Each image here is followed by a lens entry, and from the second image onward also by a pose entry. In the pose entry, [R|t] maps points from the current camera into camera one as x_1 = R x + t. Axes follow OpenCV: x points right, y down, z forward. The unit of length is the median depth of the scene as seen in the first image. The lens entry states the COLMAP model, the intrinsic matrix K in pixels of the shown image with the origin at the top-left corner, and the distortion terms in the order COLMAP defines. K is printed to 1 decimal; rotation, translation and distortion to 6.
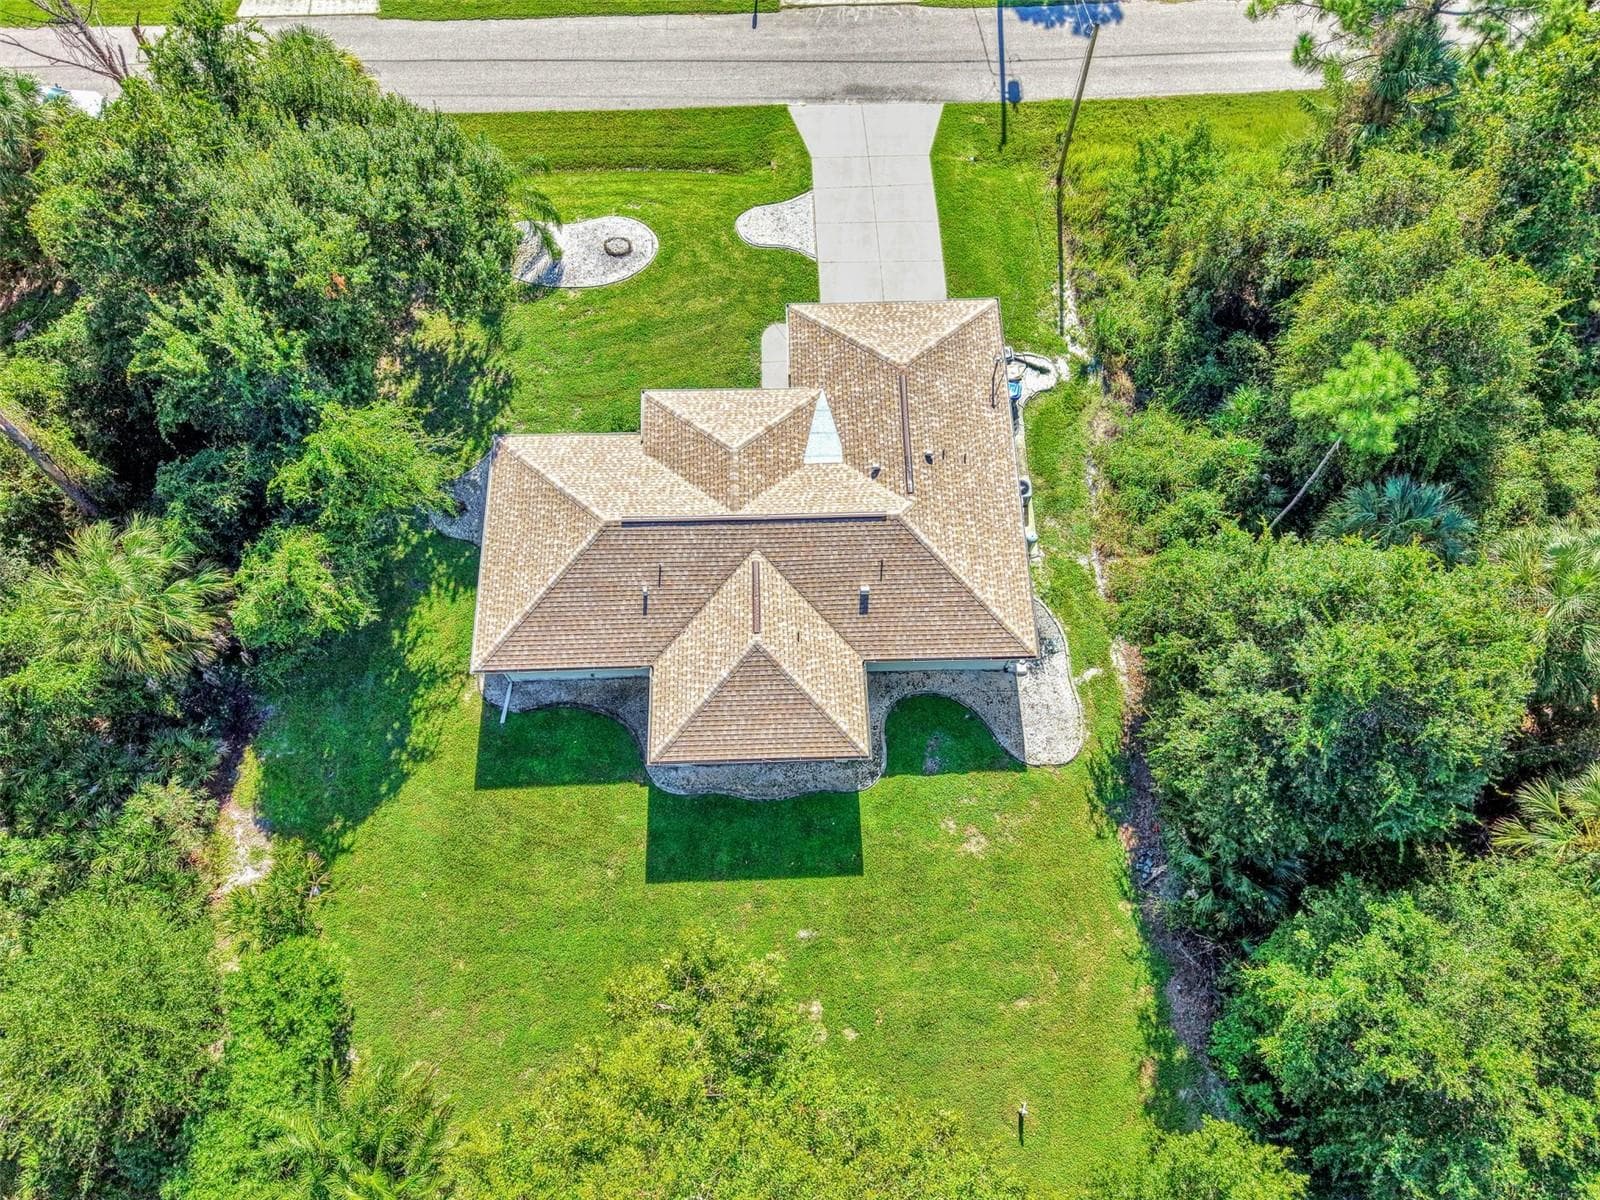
lens RADIAL K [[1095.0, 0, 805.9], [0, 1095.0, 603.5], [0, 0, 1]] dist [0.046160, -0.093585]
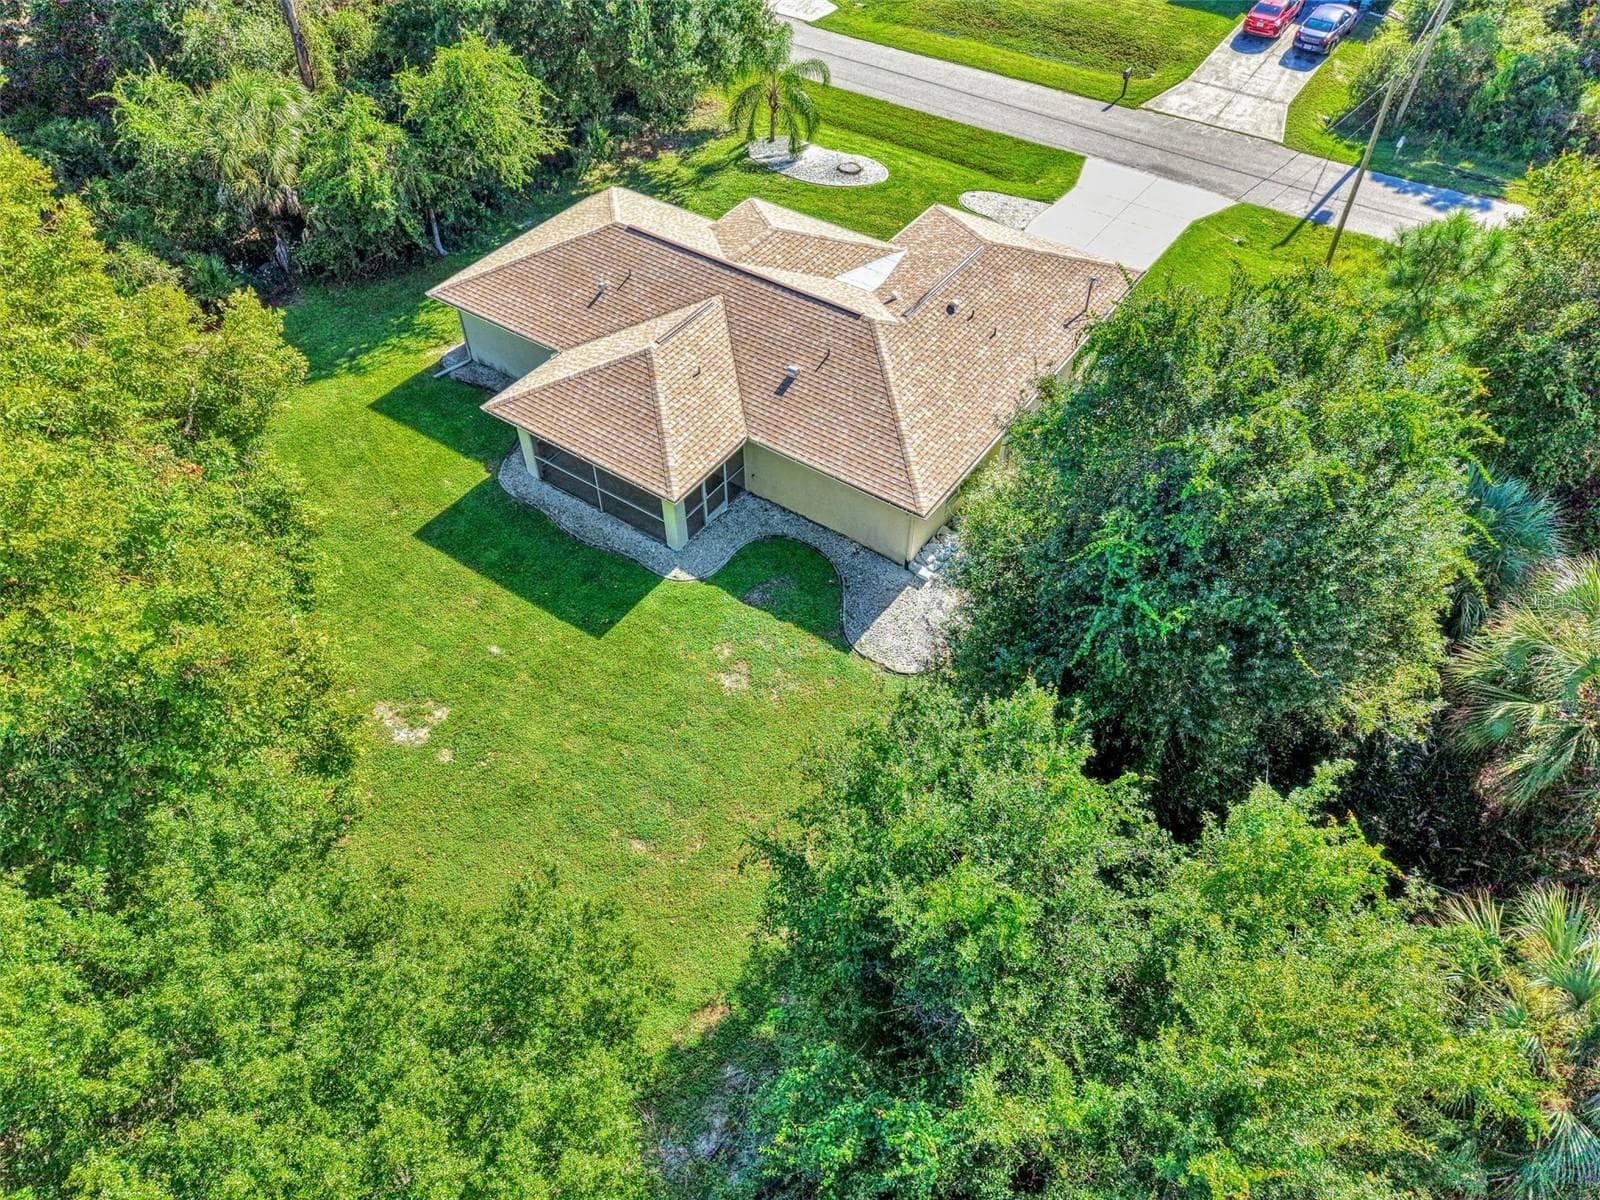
lens RADIAL K [[1064.6, 0, 799.6], [0, 1064.6, 603.2], [0, 0, 1]] dist [0.041705, -0.054978]
pose [[0.807807, 0.437904, -0.394573, 0.448298], [-0.543176, 0.812993, -0.209769, 0.296615], [0.228927, 0.383775, 0.894600, 0.308727]]
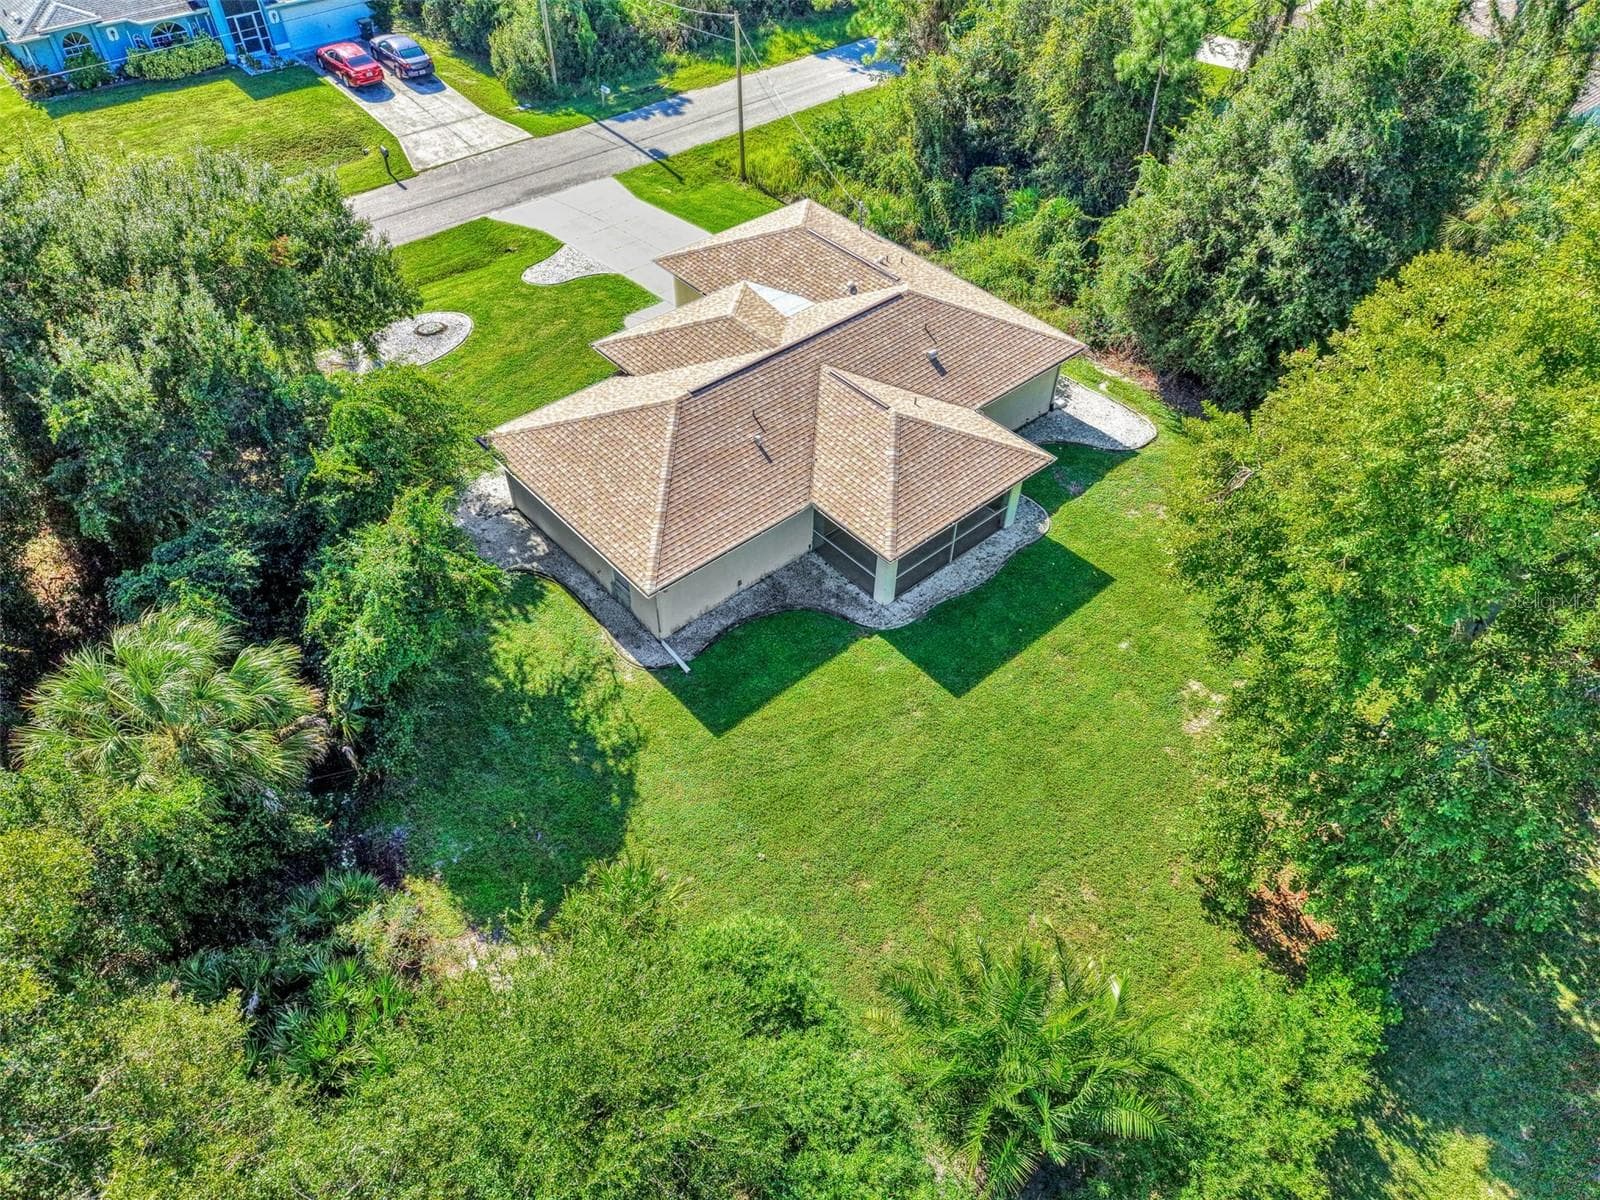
lens RADIAL K [[1064.6, 0, 799.6], [0, 1064.6, 603.2], [0, 0, 1]] dist [0.041705, -0.054978]
pose [[0.768467, -0.452260, 0.452680, -0.548679], [0.583424, 0.785773, -0.205373, 0.280172], [-0.262822, 0.421927, 0.867699, 0.279263]]
